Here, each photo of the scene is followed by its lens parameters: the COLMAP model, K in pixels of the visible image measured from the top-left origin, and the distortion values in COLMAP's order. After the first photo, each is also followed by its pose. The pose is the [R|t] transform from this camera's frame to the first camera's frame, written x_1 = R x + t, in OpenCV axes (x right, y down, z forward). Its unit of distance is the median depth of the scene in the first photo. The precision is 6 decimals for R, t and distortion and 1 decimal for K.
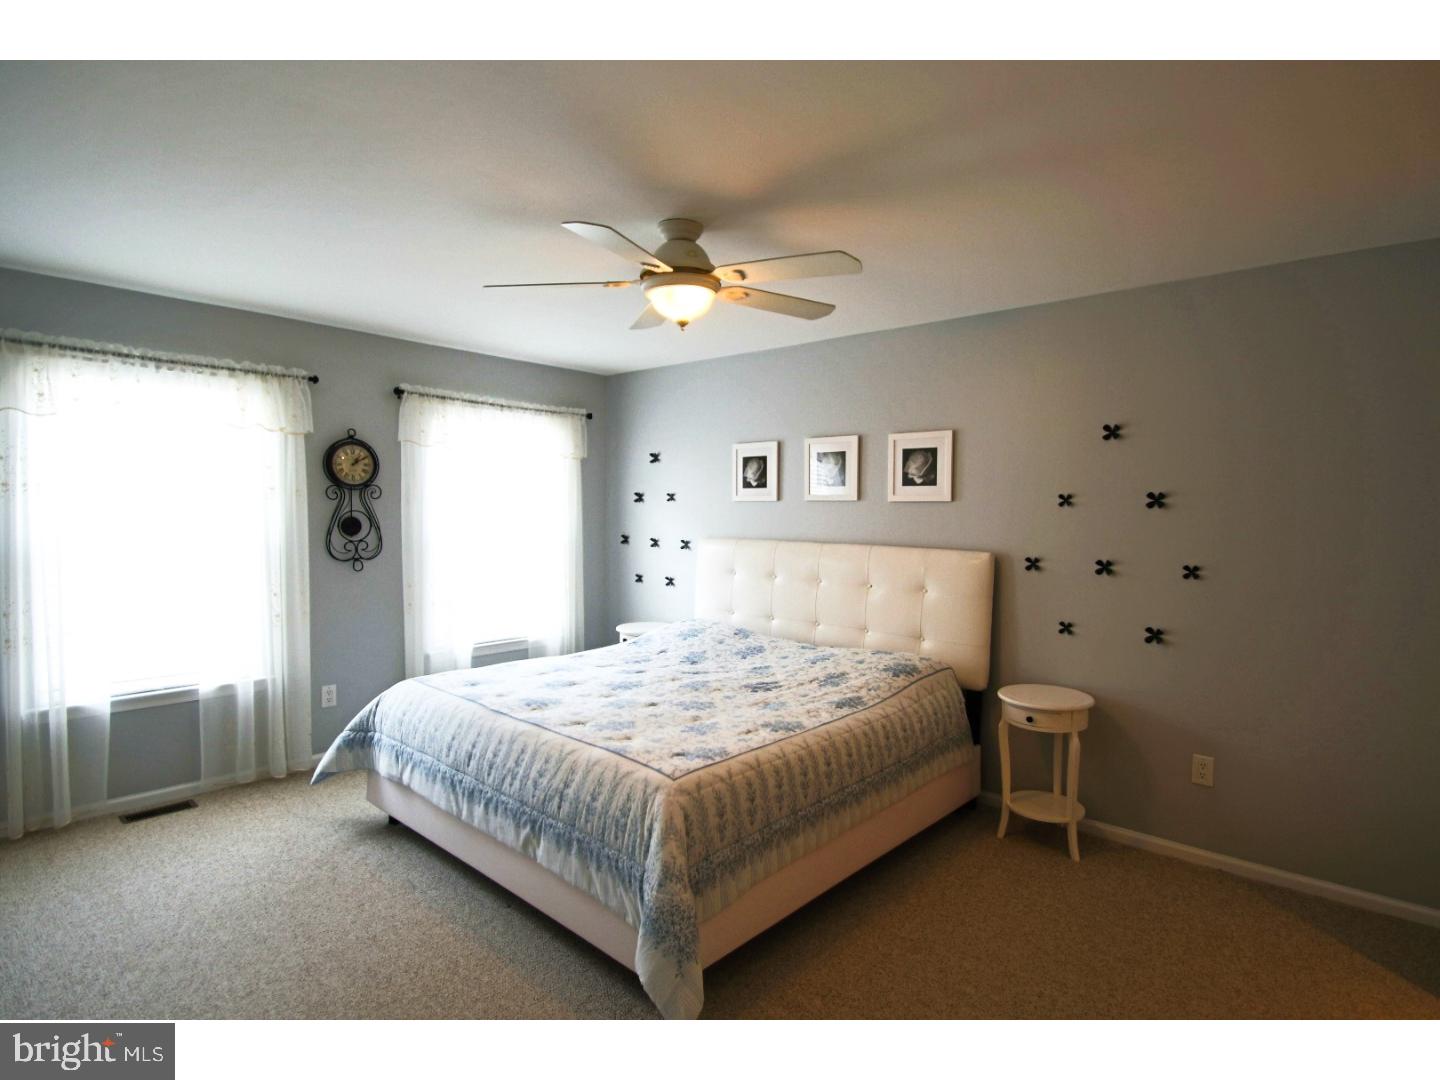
lens RADIAL K [[746.6, 0, 736.9], [0, 746.6, 537.3], [0, 0, 1]] dist [0.000280, 0.000146]
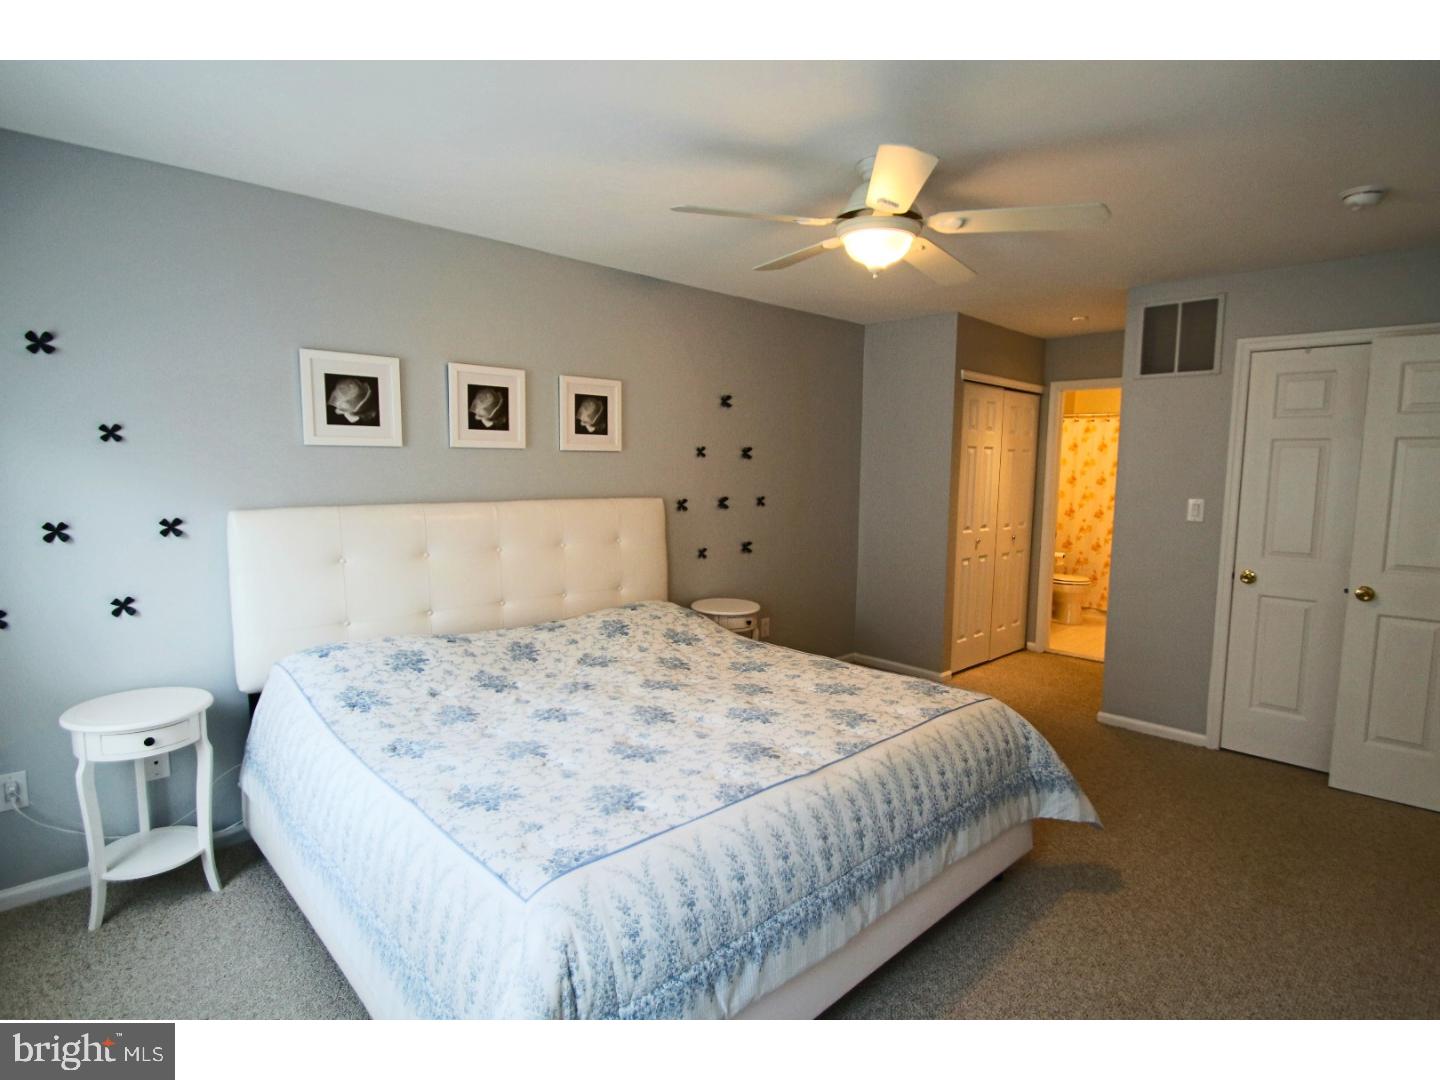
lens RADIAL K [[746.6, 0, 736.9], [0, 746.6, 537.3], [0, 0, 1]] dist [0.000280, 0.000146]
pose [[0.072860, -0.113017, 0.990918, -0.736542], [0.024827, 0.993456, 0.111481, -0.041172], [-0.997033, 0.016479, 0.075189, 0.768830]]
